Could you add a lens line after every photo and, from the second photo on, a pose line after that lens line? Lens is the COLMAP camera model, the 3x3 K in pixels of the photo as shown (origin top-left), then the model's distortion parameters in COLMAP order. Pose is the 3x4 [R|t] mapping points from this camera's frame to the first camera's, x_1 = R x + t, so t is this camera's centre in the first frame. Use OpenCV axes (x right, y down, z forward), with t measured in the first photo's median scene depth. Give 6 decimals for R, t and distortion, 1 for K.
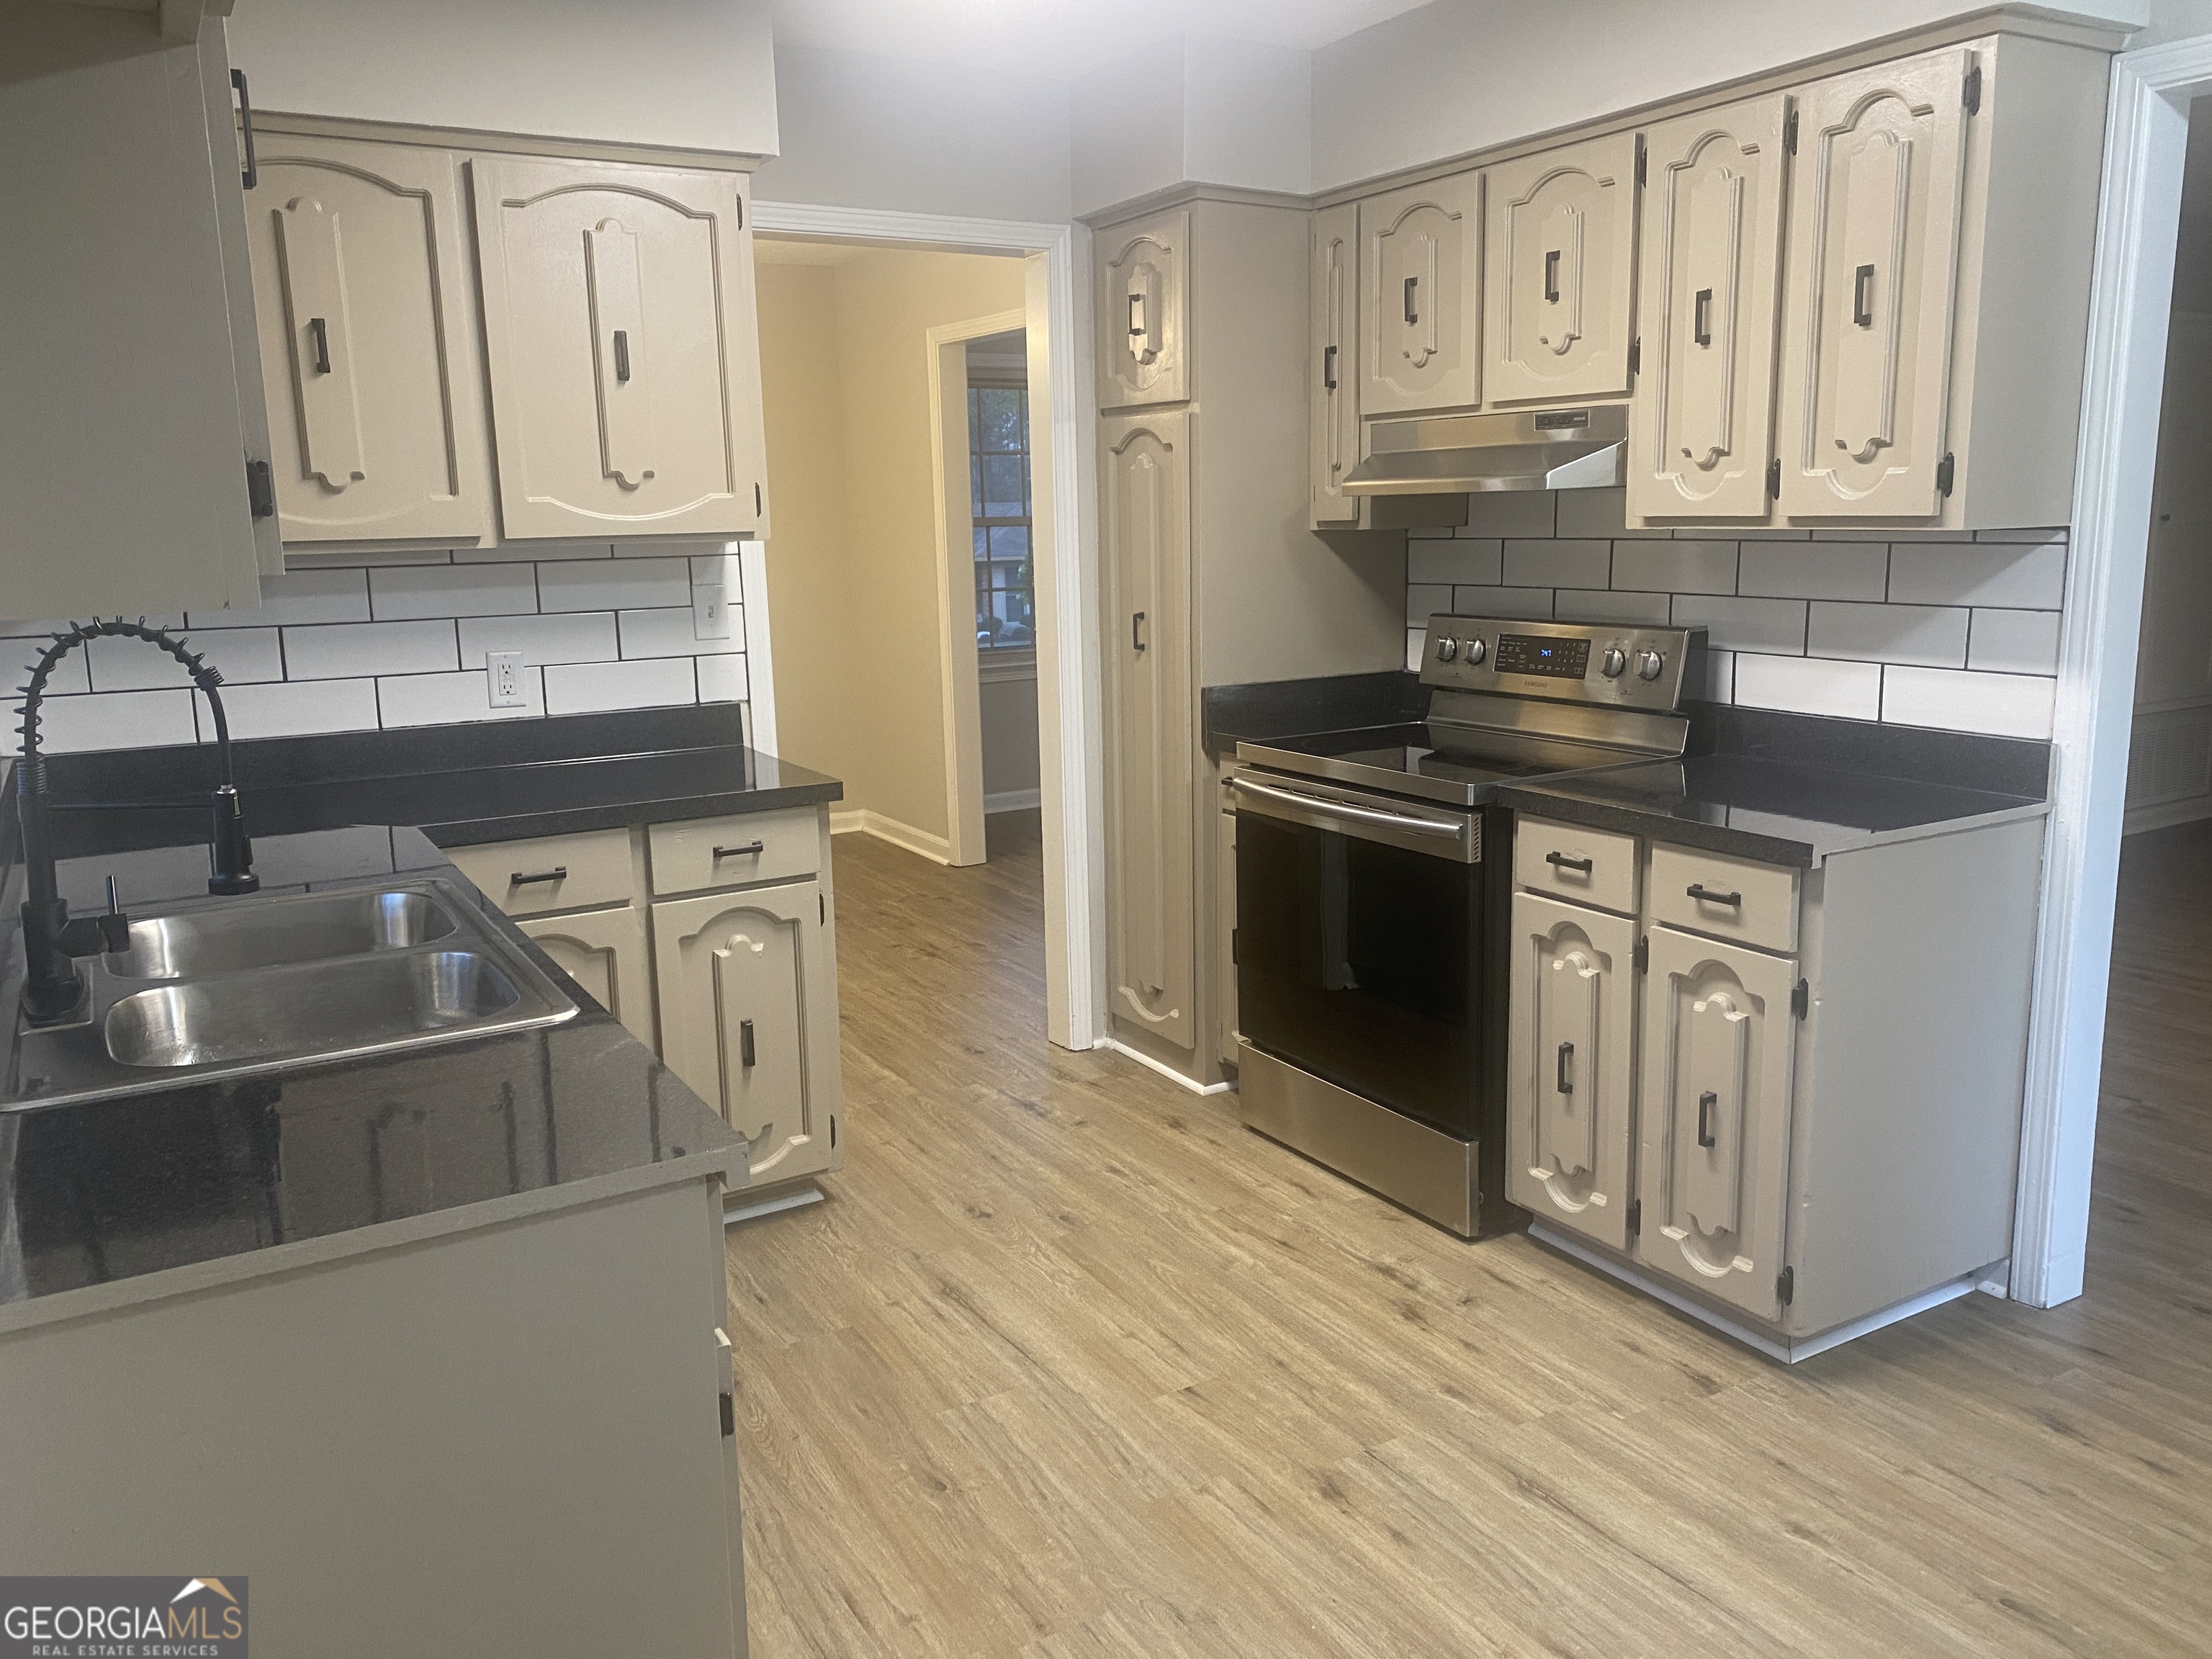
lens RADIAL K [[1686.3, 0, 1109.0], [0, 1686.3, 825.3], [0, 0, 1]] dist [0.013737, -0.006033]
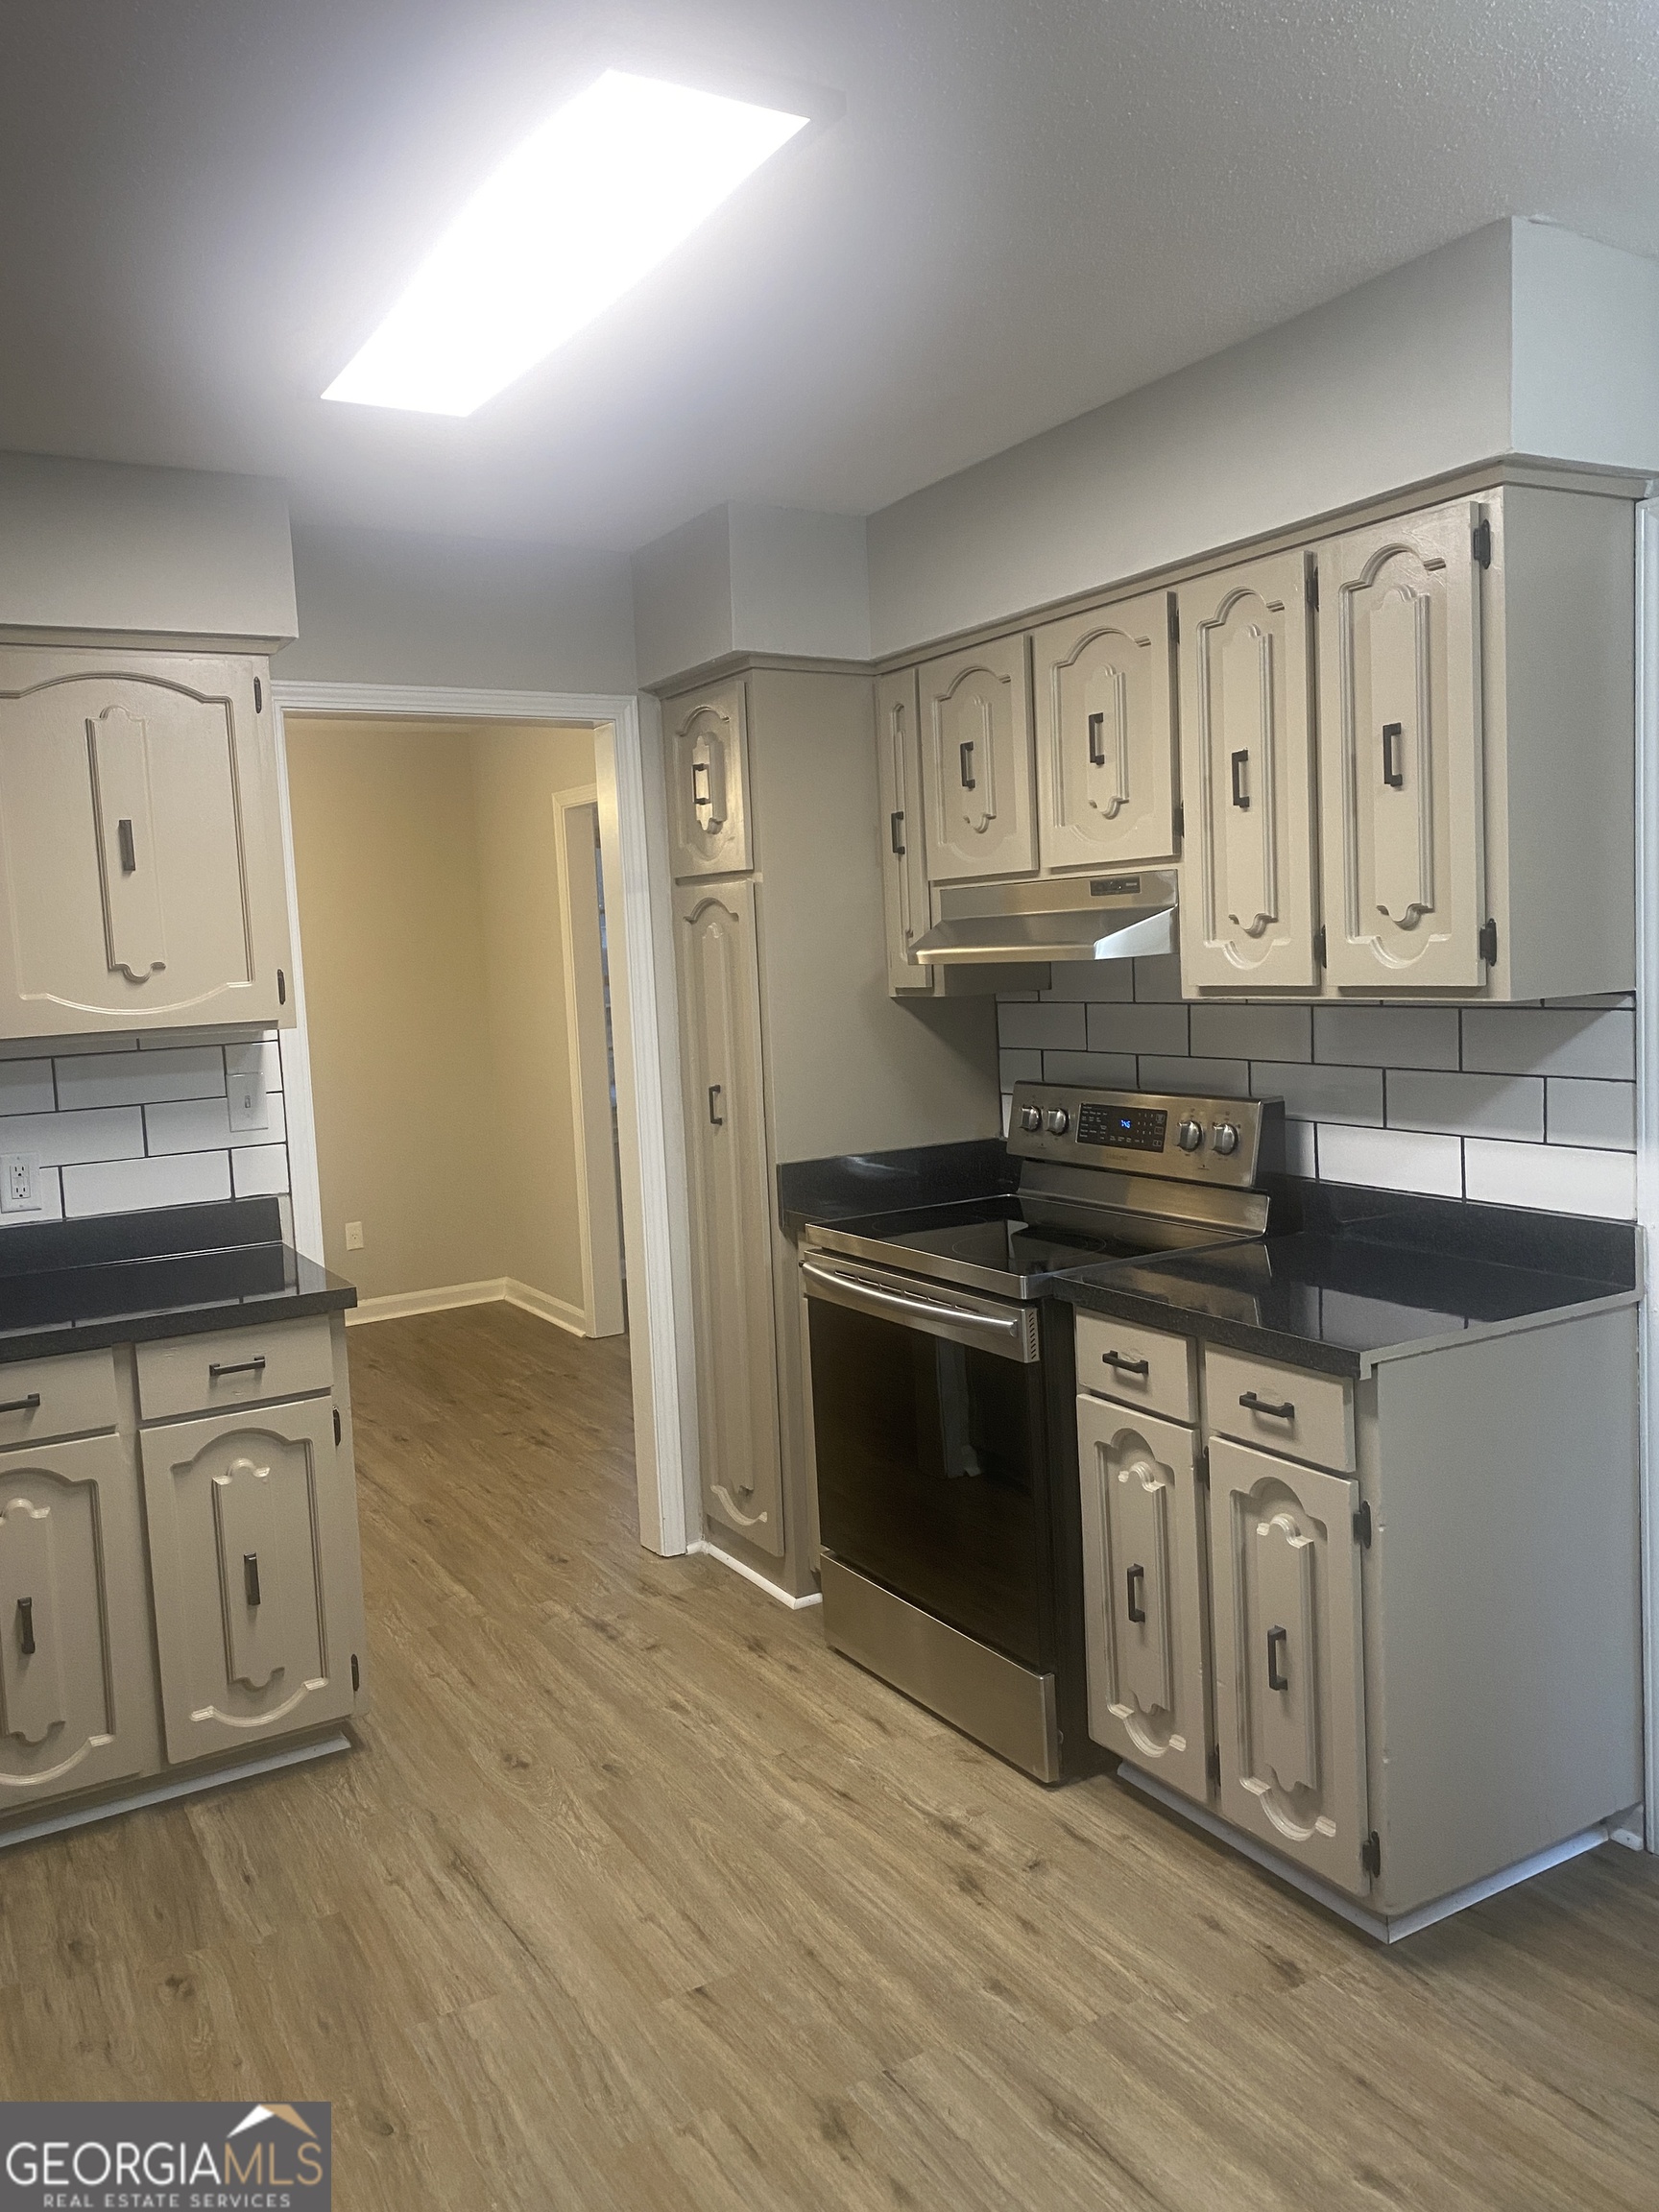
lens RADIAL K [[1686.3, 0, 828.5], [0, 1686.3, 1090.4], [0, 0, 1]] dist [0.013737, -0.006033]
pose [[0.999616, -0.025534, -0.010742, 0.125447], [0.024333, 0.994681, -0.100093, -0.038009], [0.013241, 0.099793, 0.994920, 0.074291]]
